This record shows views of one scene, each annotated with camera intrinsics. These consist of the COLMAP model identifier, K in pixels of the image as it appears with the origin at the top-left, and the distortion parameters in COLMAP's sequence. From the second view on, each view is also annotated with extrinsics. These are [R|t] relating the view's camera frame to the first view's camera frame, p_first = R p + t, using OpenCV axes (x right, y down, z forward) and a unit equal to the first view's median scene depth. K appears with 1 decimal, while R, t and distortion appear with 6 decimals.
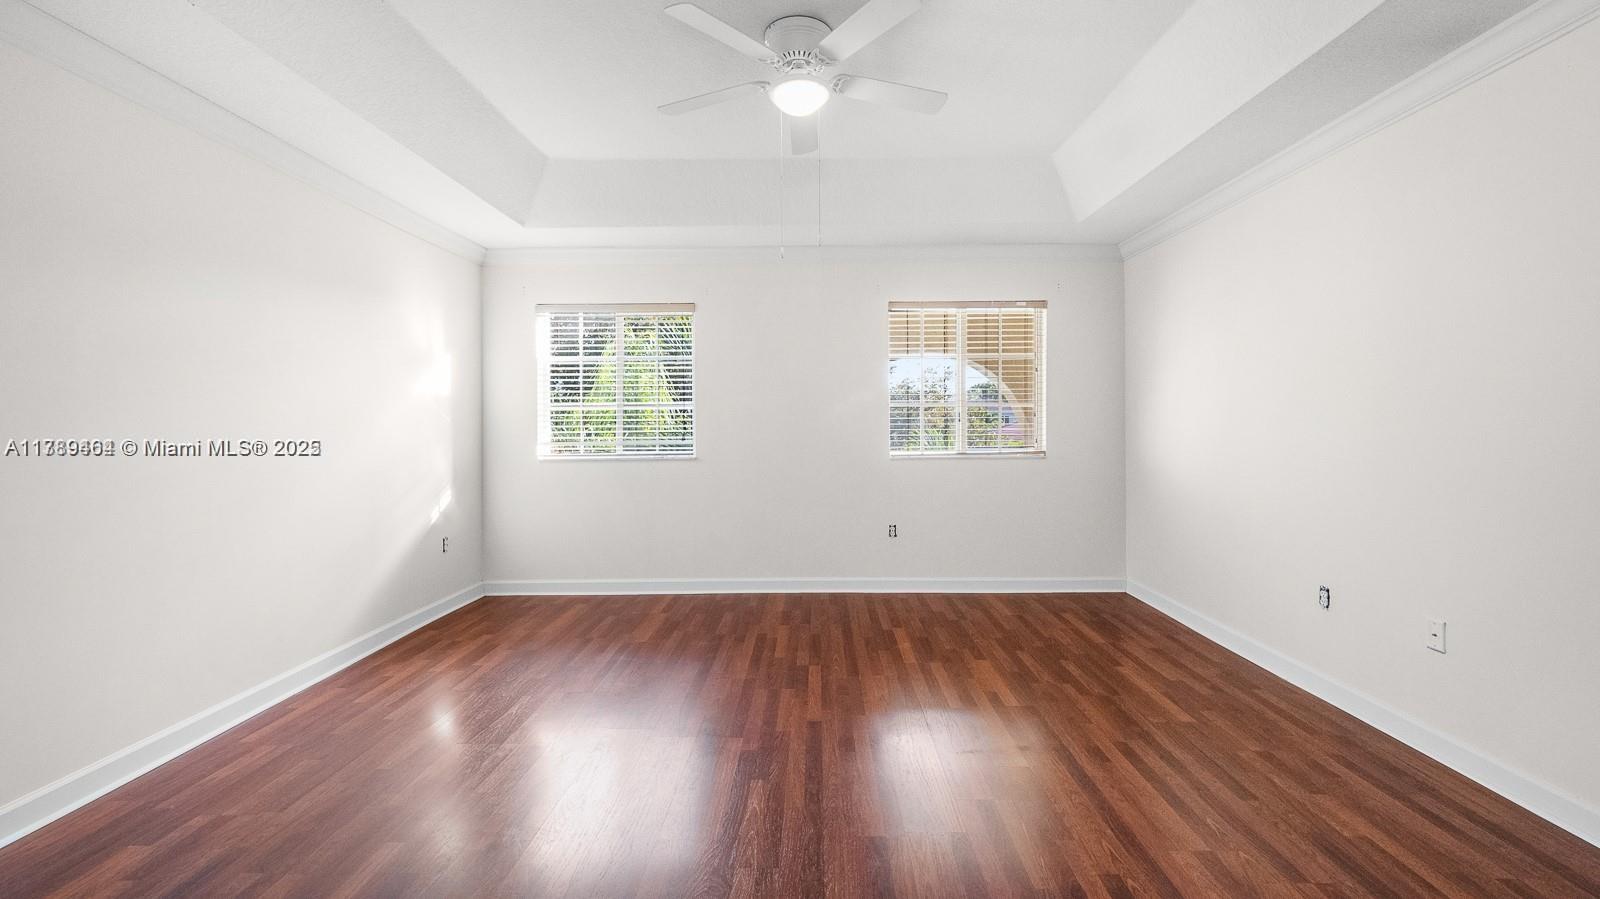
lens RADIAL K [[634.2, 0, 814.5], [0, 634.2, 428.8], [0, 0, 1]] dist [0.001095, -0.000088]
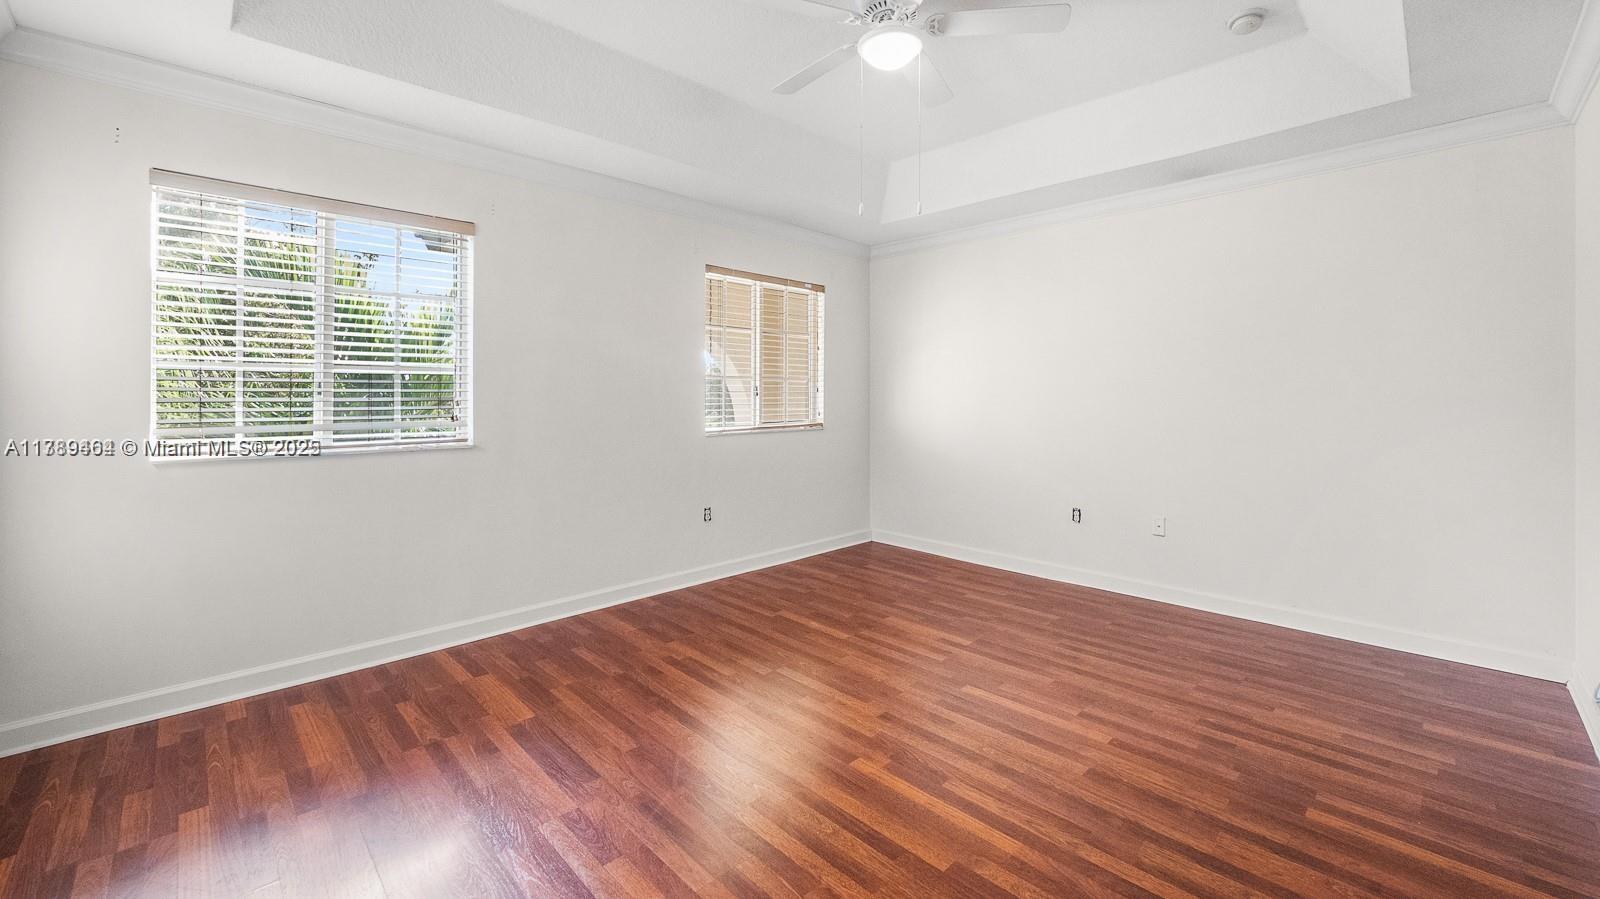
lens RADIAL K [[642.5, 0, 820.4], [0, 642.5, 398.0], [0, 0, 1]] dist [-0.000323, -0.000253]
pose [[0.698749, 0.004693, 0.715351, -0.559392], [0.002032, 0.999961, -0.008546, 0.001038], [-0.715364, 0.007425, 0.698713, 0.299399]]
